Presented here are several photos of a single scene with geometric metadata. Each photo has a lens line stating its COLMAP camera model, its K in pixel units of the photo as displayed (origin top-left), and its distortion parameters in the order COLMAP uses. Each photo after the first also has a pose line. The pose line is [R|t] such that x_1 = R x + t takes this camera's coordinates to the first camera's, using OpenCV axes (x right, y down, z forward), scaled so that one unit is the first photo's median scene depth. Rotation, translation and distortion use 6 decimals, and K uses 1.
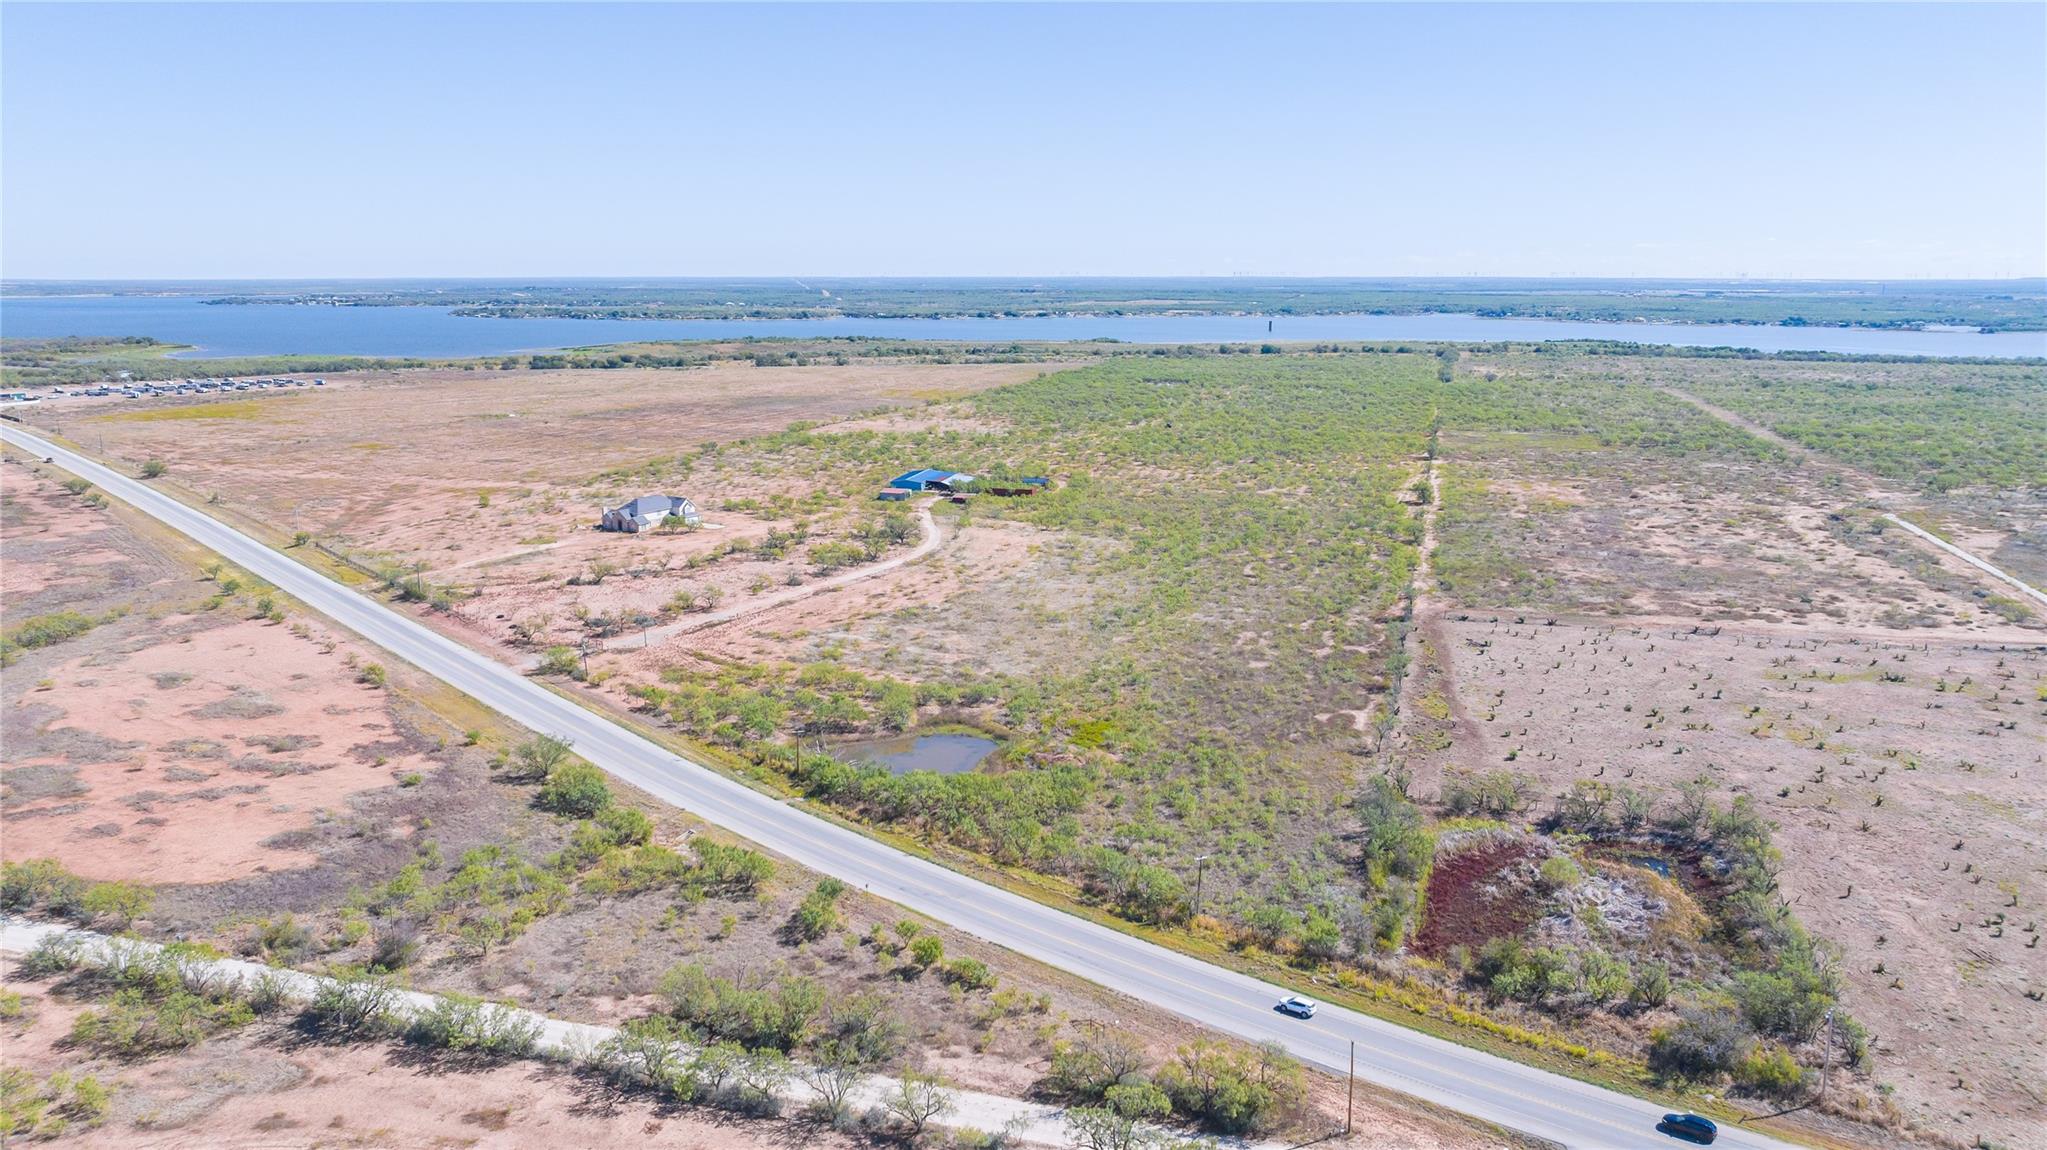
lens RADIAL K [[1469.2, 0, 1021.7], [0, 1469.2, 575.8], [0, 0, 1]] dist [-0.036022, 0.036428]
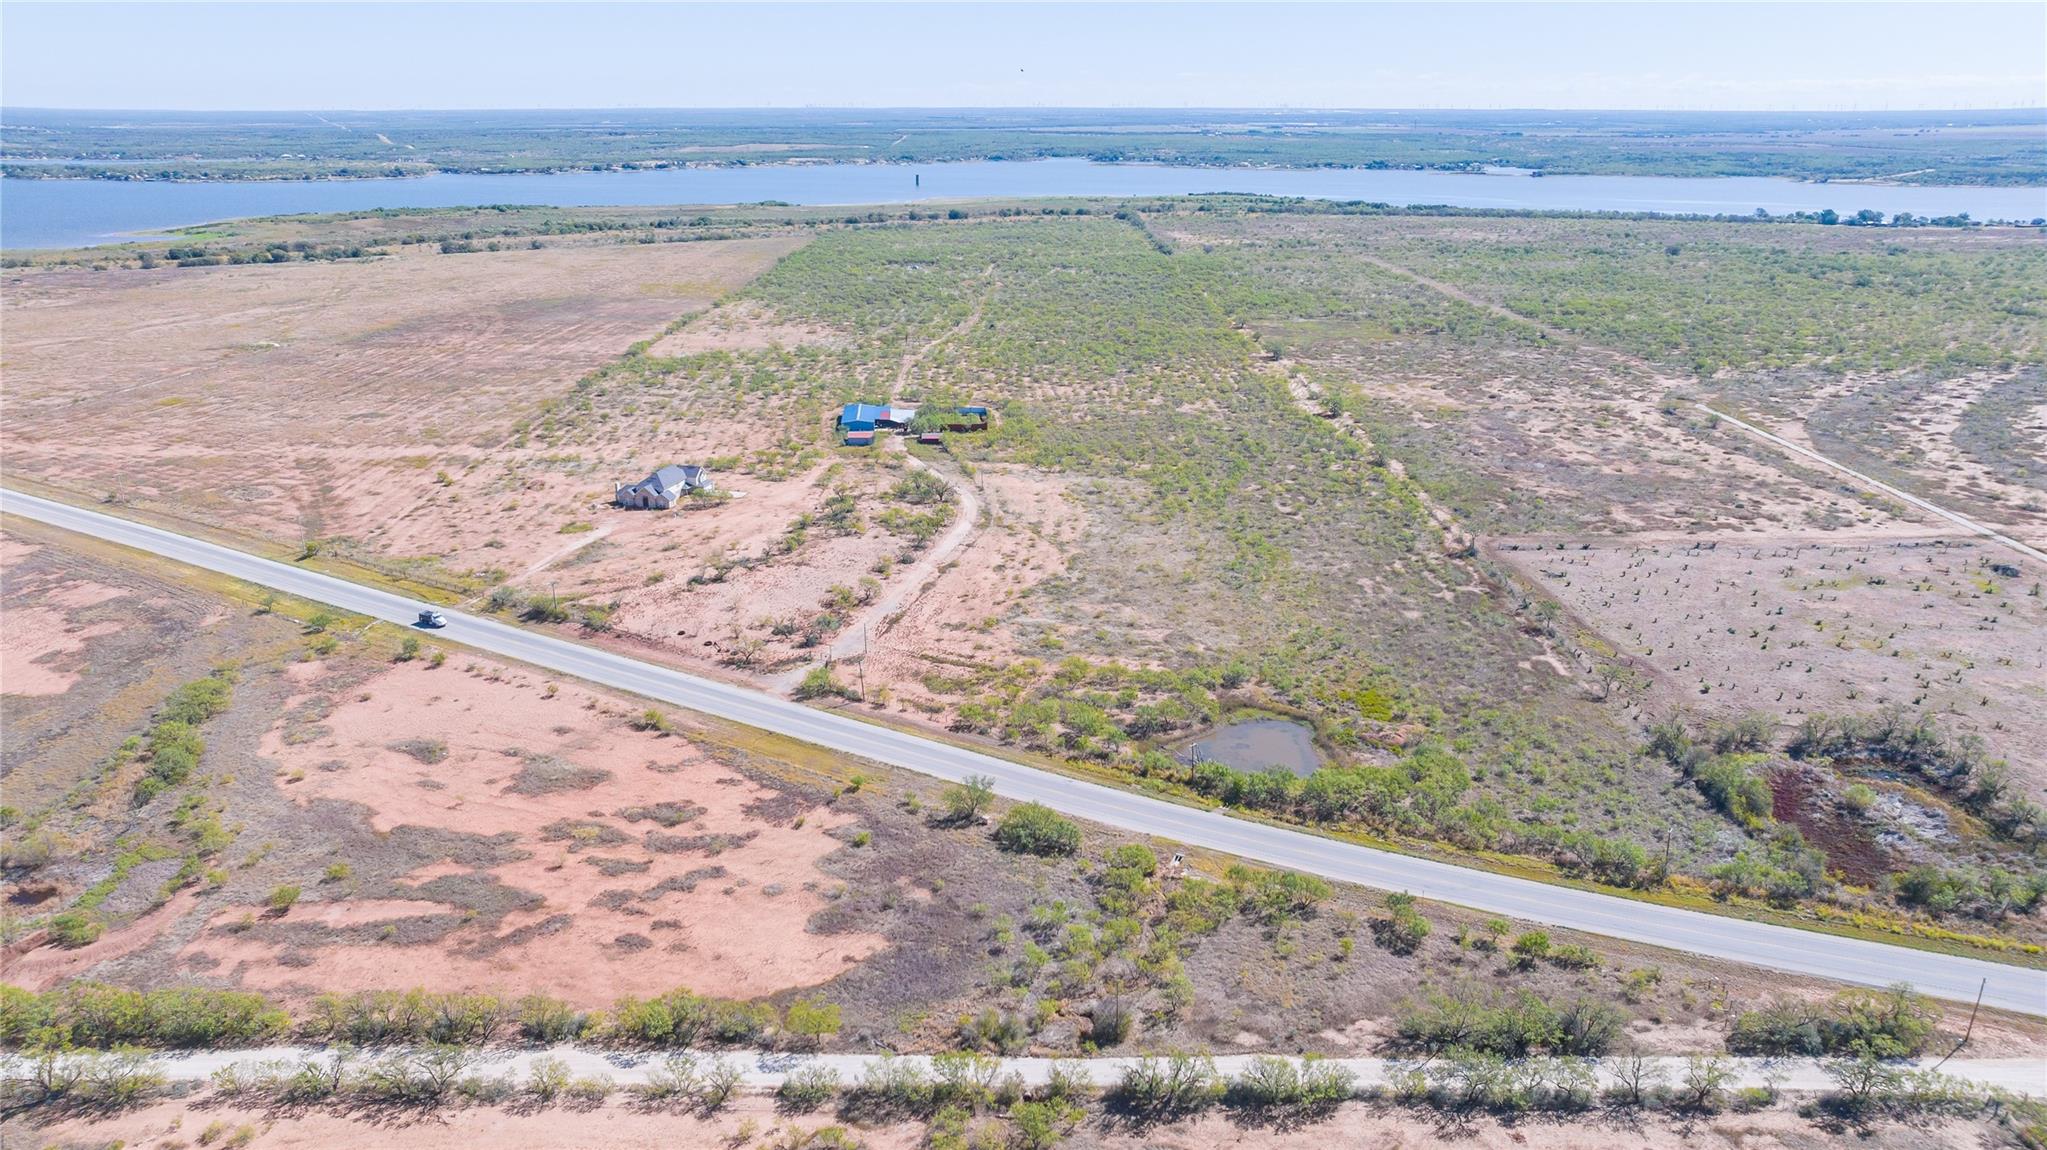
lens RADIAL K [[1469.2, 0, 1036.4], [0, 1469.2, 588.5], [0, 0, 1]] dist [-0.036022, 0.036428]
pose [[0.954467, -0.094304, 0.283018, -0.370875], [0.060035, 0.990030, 0.127419, -0.103739], [-0.292212, -0.104626, 0.950613, -0.003355]]
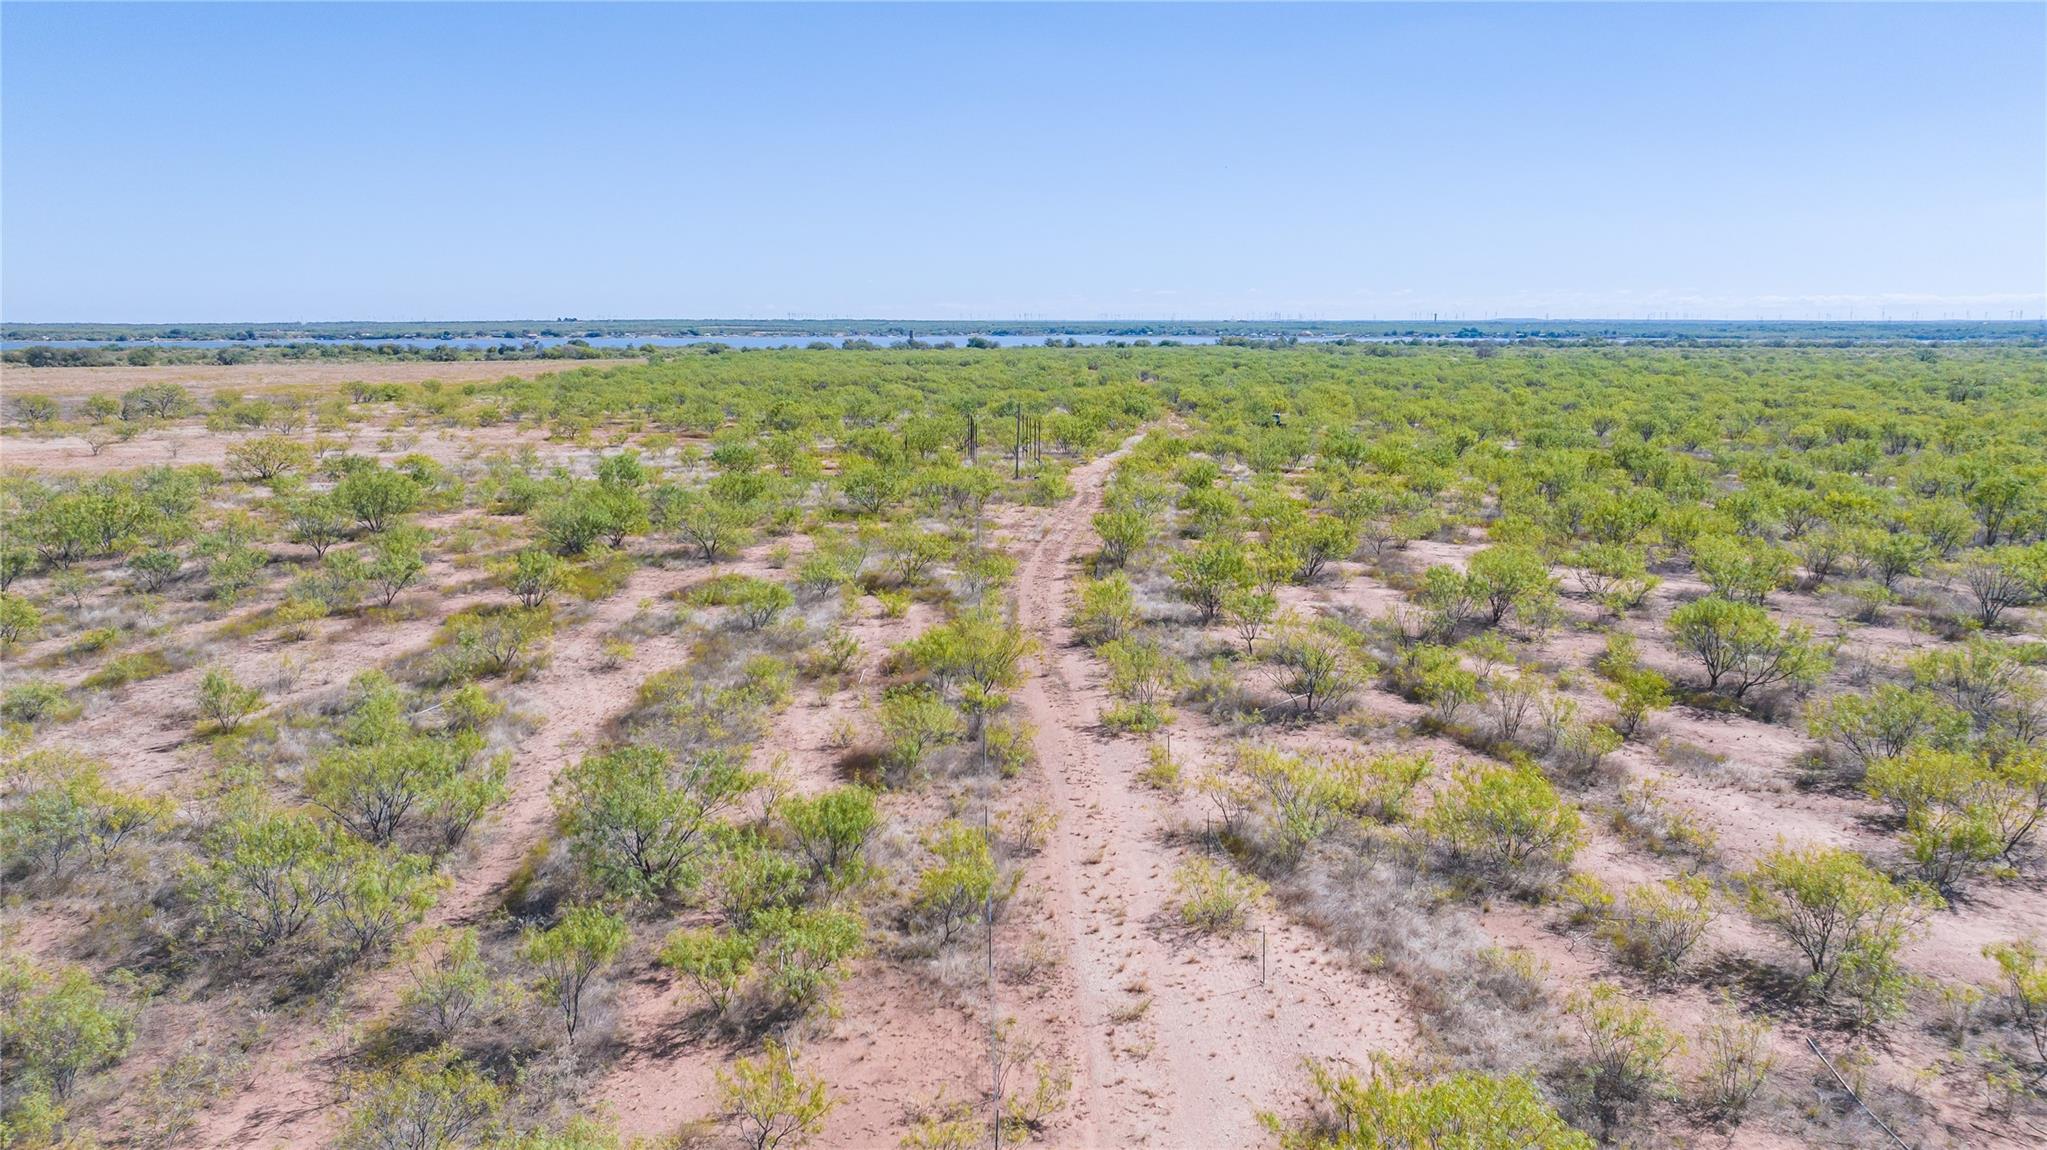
lens RADIAL K [[1469.2, 0, 1026.3], [0, 1469.2, 575.6], [0, 0, 1]] dist [-0.036022, 0.036428]
pose [[0.952520, -0.051929, 0.300015, -0.054618], [0.061662, 0.997831, -0.023060, -0.148127], [-0.298167, 0.040464, 0.953656, 1.581903]]
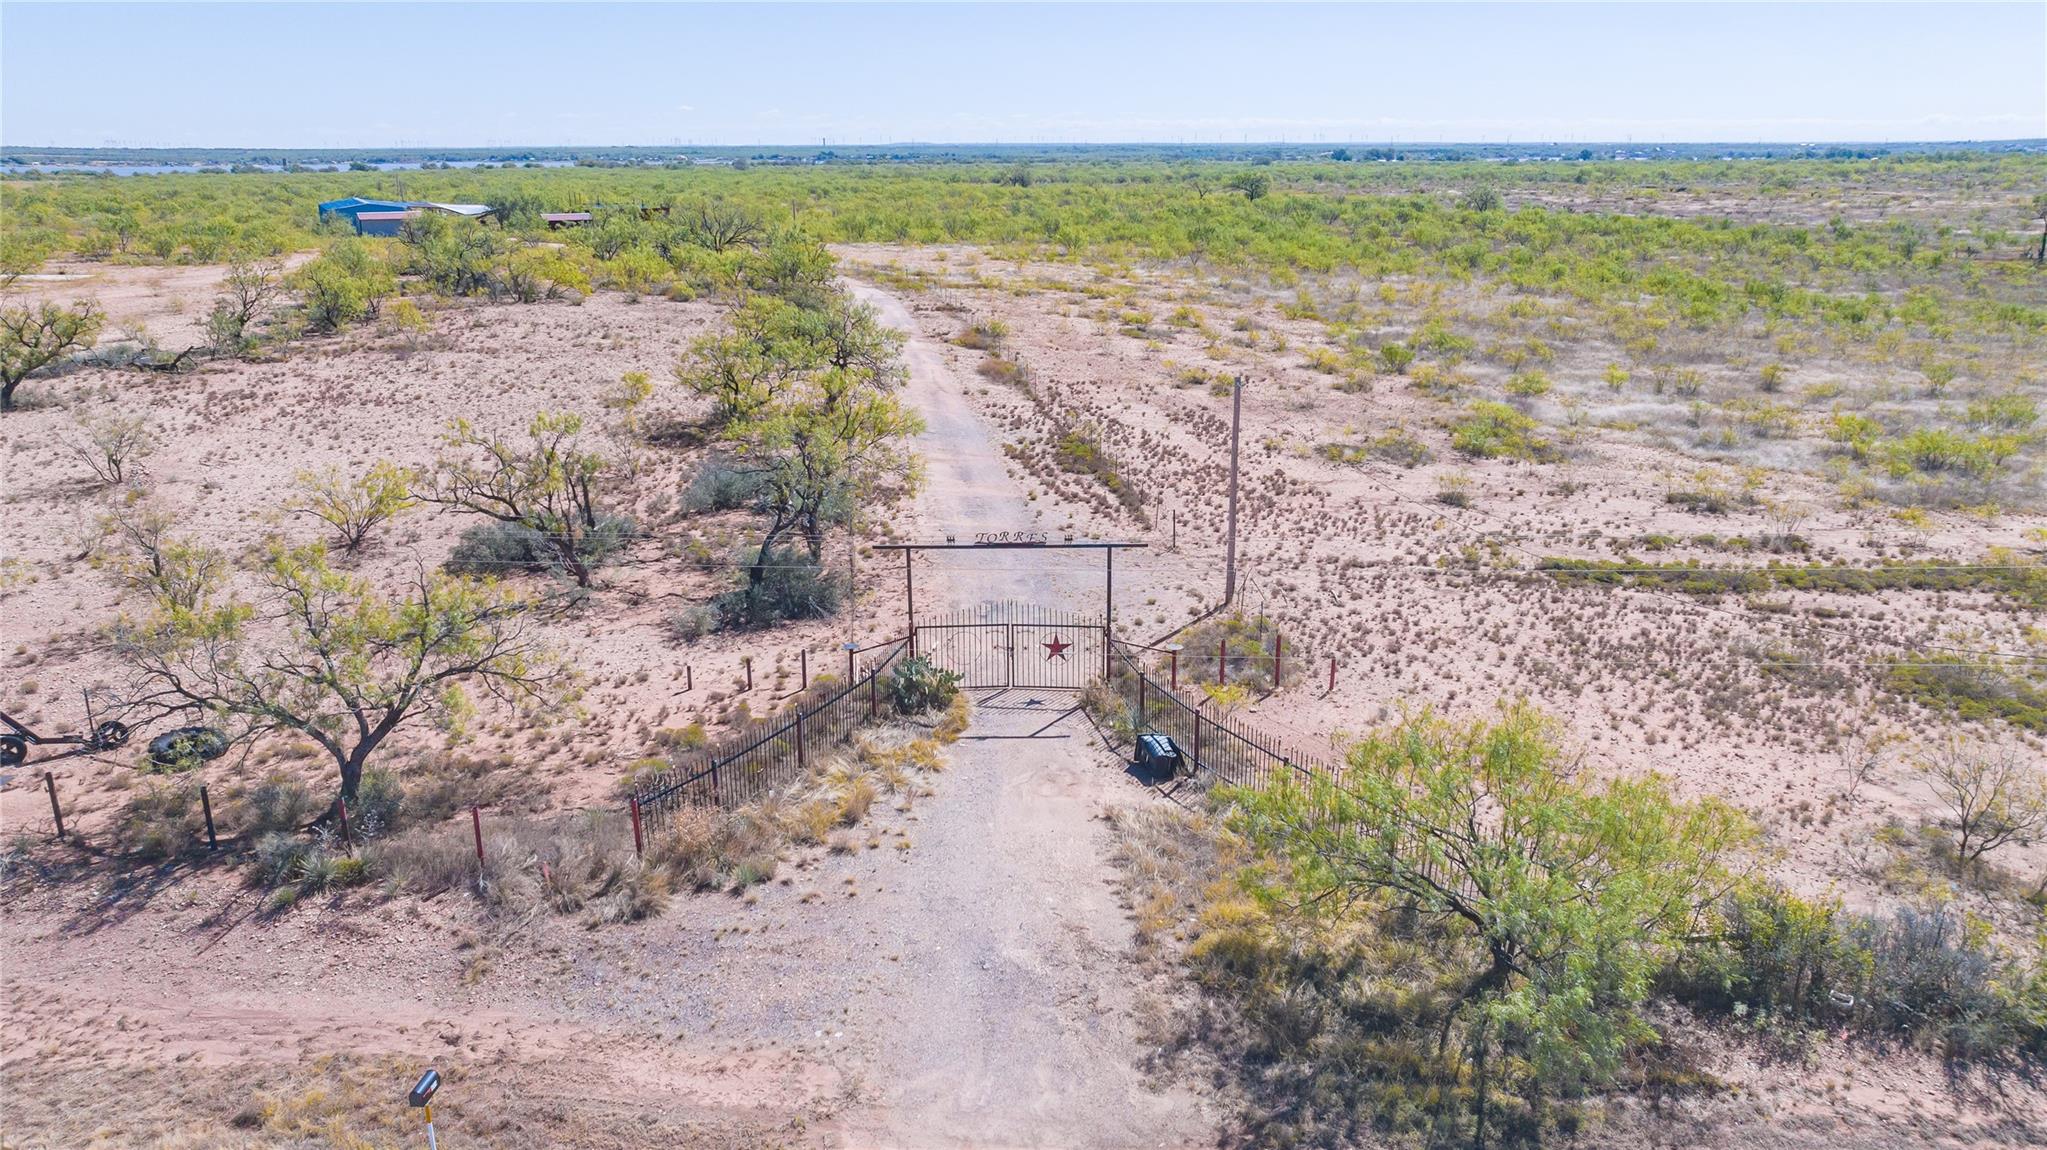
lens RADIAL K [[1469.2, 0, 1052.2], [0, 1469.2, 576.4], [0, 0, 1]] dist [-0.036022, 0.036428]
pose [[0.756462, -0.185797, 0.627092, -0.315444], [0.134742, 0.982505, 0.128562, 0.020448], [-0.640008, -0.012757, 0.768263, 0.782842]]
